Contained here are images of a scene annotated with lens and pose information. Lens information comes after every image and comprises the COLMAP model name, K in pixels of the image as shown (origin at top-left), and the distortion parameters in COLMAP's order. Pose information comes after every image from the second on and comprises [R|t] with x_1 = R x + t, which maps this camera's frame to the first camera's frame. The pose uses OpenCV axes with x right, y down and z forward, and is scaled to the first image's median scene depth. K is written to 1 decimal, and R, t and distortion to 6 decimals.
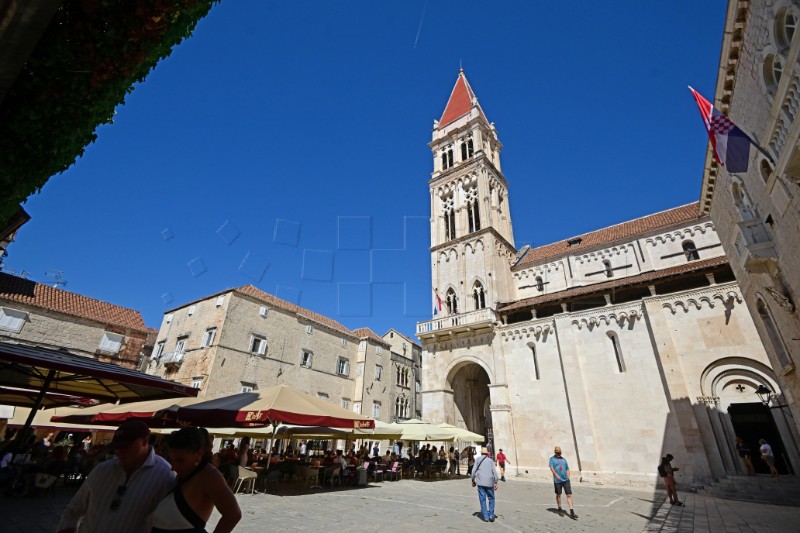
lens RADIAL K [[361.7, 0, 400.0], [0, 361.7, 266.5], [0, 0, 1]] dist [0.000436, -0.006489]
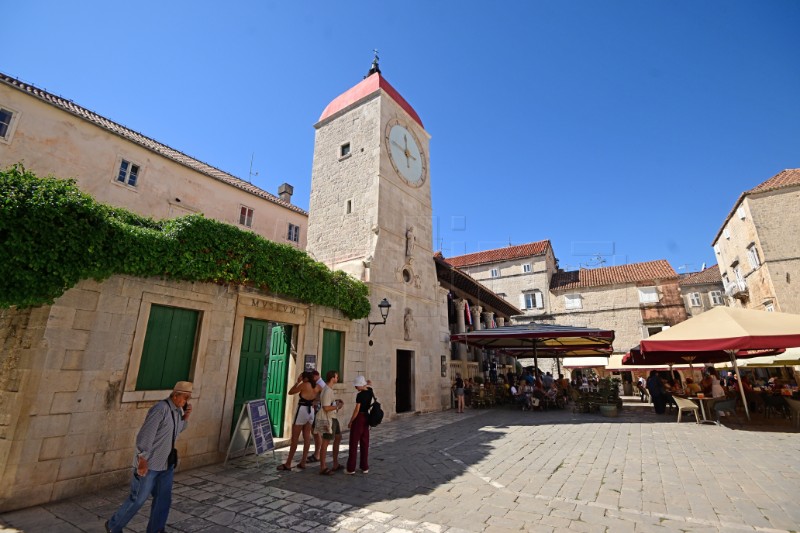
lens RADIAL K [[361.7, 0, 400.0], [0, 361.7, 266.5], [0, 0, 1]] dist [0.000436, -0.006489]
pose [[0.057675, -0.319644, -0.945781, 0.204760], [0.453592, 0.852319, -0.260396, 0.066019], [0.889341, -0.413981, 0.194146, 0.113624]]
